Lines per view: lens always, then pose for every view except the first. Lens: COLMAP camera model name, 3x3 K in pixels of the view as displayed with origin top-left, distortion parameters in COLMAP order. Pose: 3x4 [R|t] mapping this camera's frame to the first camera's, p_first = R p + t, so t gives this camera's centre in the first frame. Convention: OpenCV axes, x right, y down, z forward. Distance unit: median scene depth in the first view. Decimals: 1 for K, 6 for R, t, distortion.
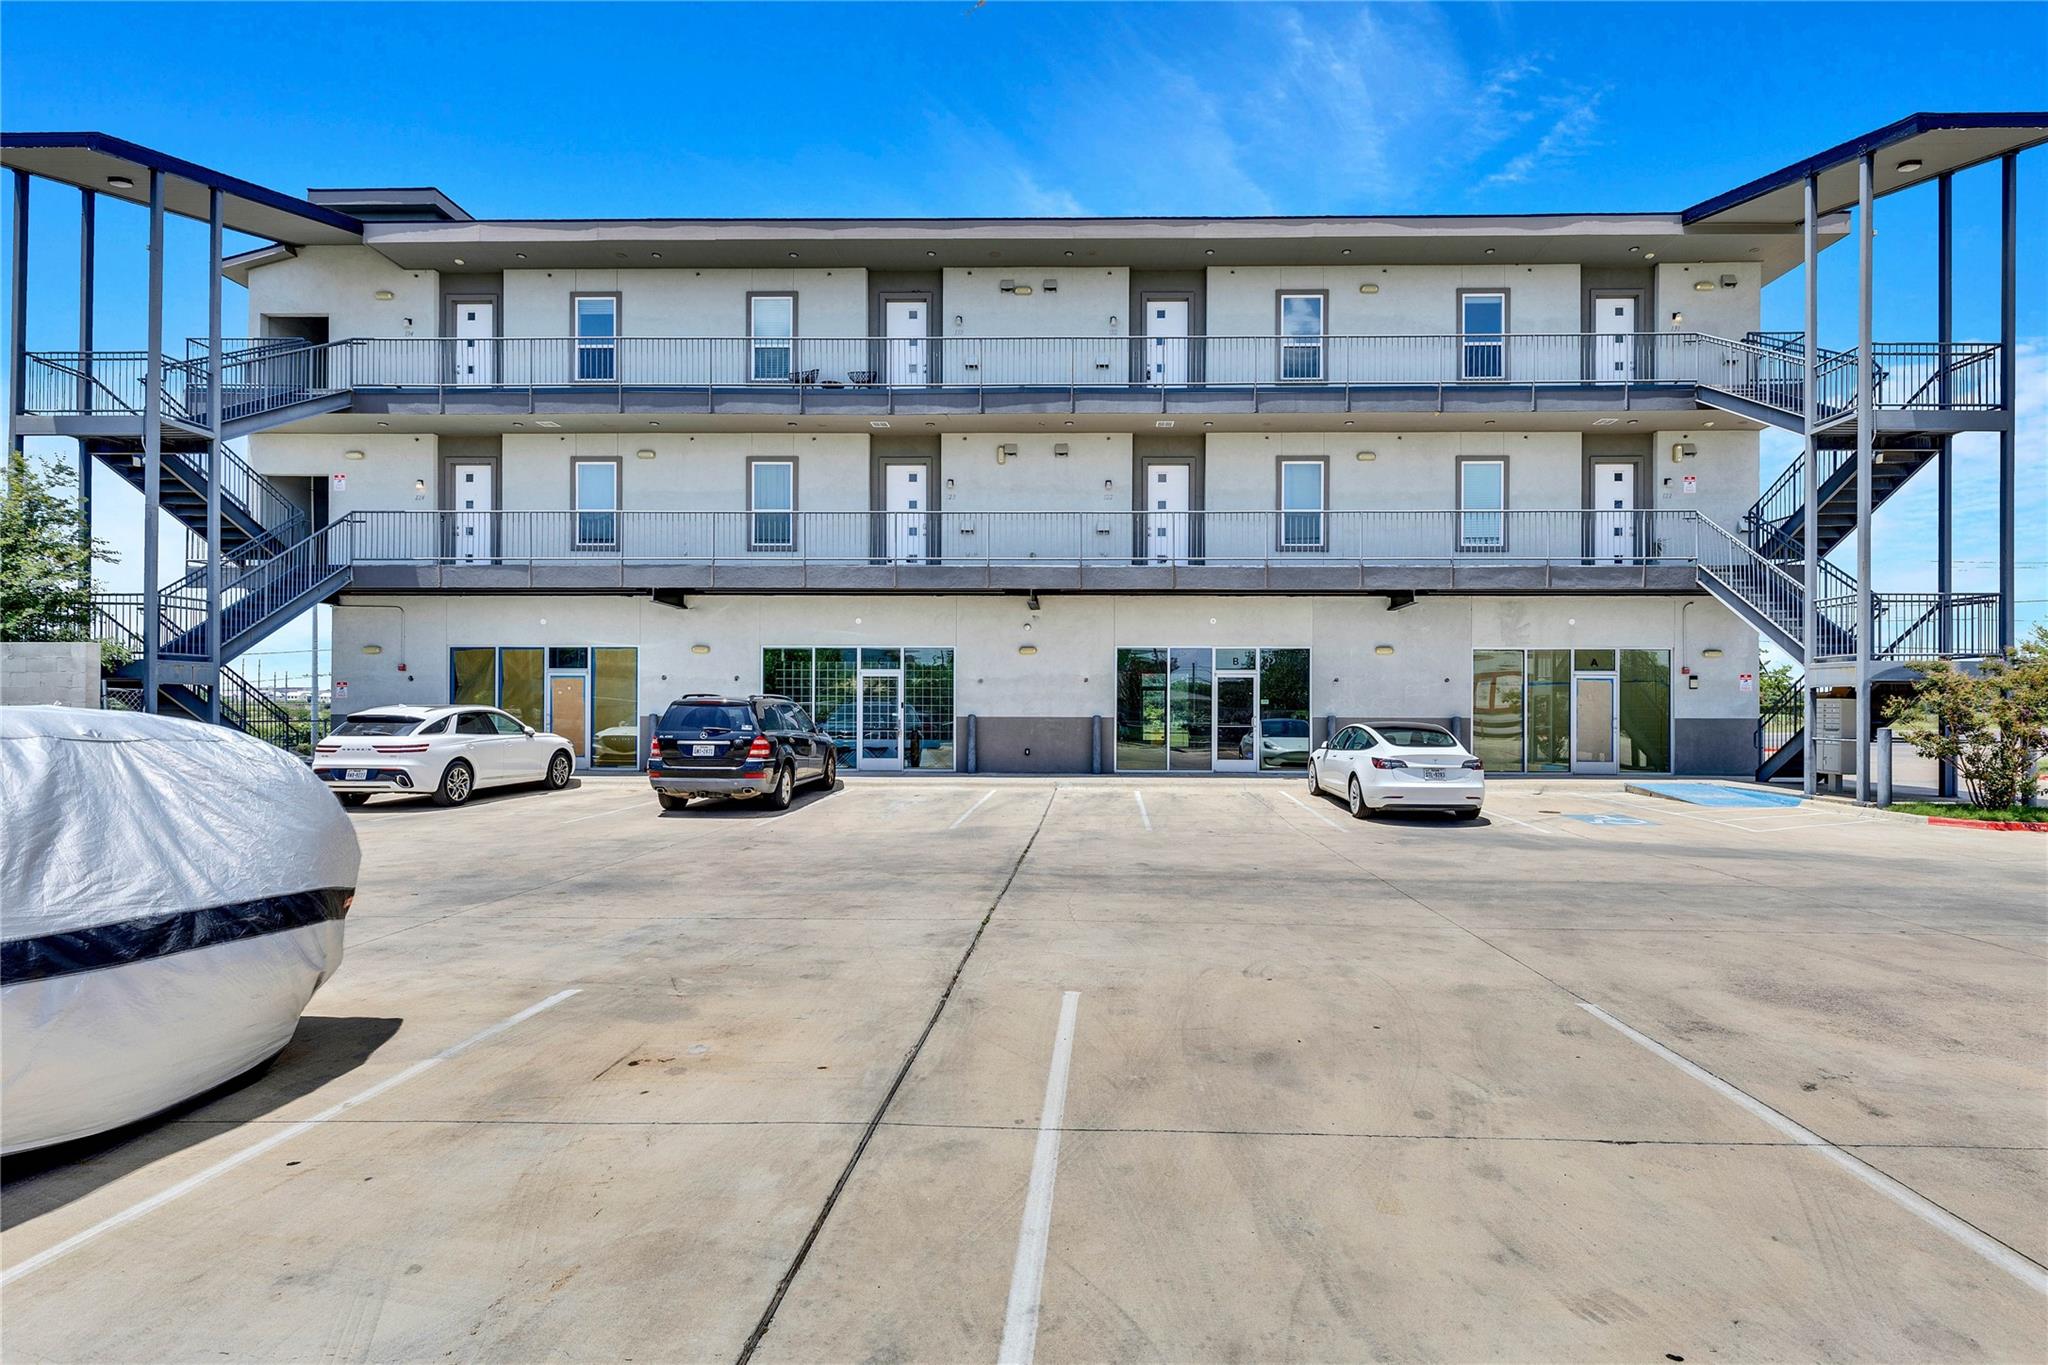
lens RADIAL K [[965.8, 0, 1027.4], [0, 965.8, 711.3], [0, 0, 1]] dist [0.002620, -0.000514]
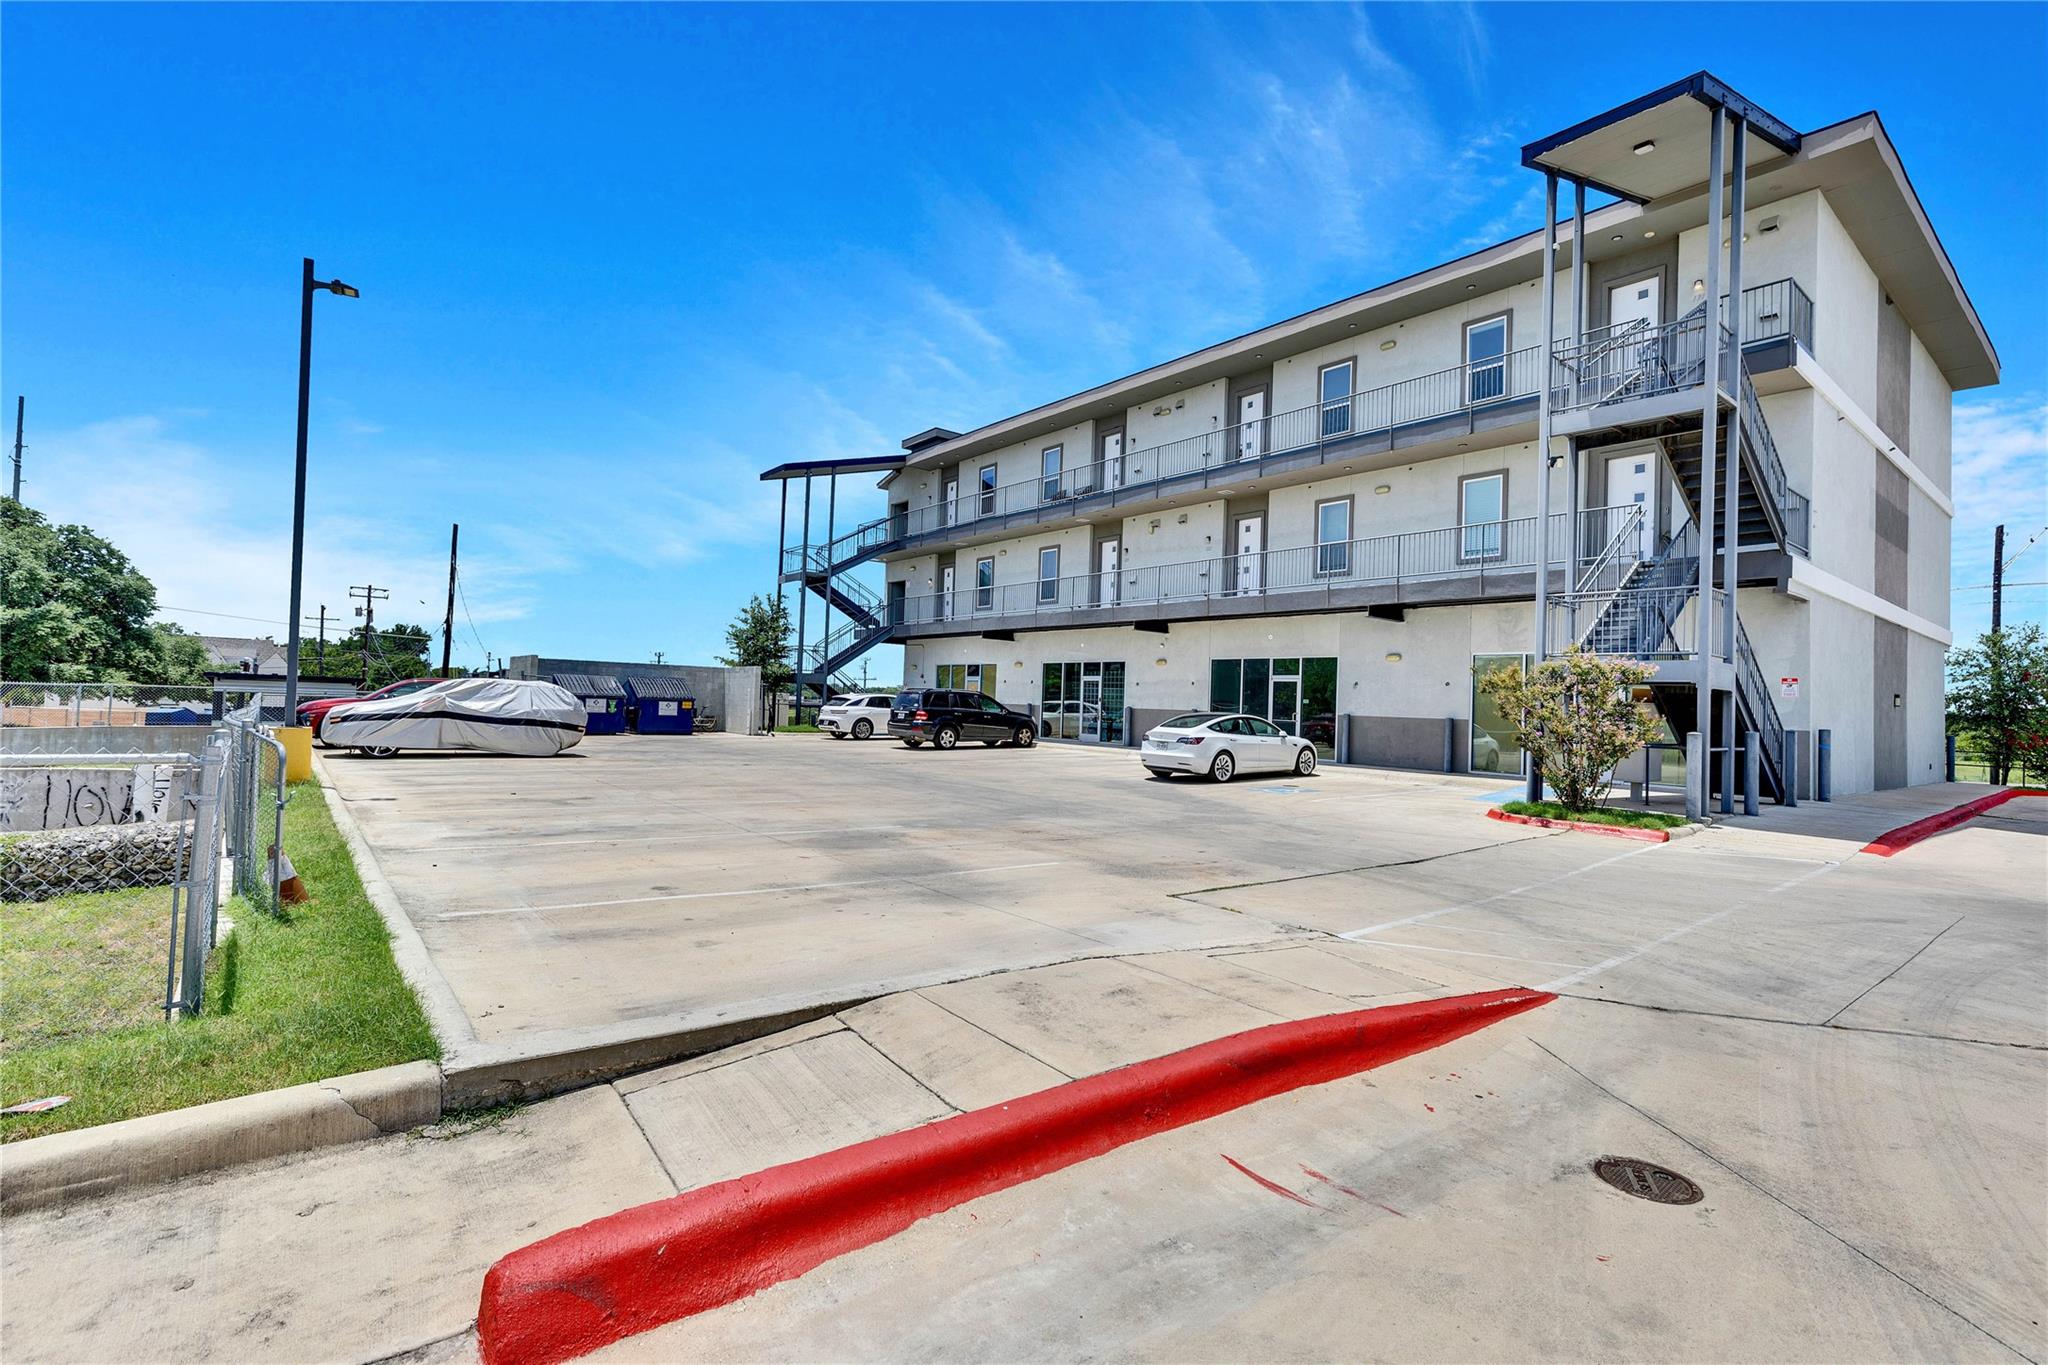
lens RADIAL K [[917.3, 0, 1030.5], [0, 917.3, 680.3], [0, 0, 1]] dist [0.002075, -0.000686]
pose [[0.646615, 0.000124, -0.762817, 0.902181], [-0.030578, 0.999200, -0.025757, 0.004255], [0.762203, 0.039981, 0.646102, -0.019343]]
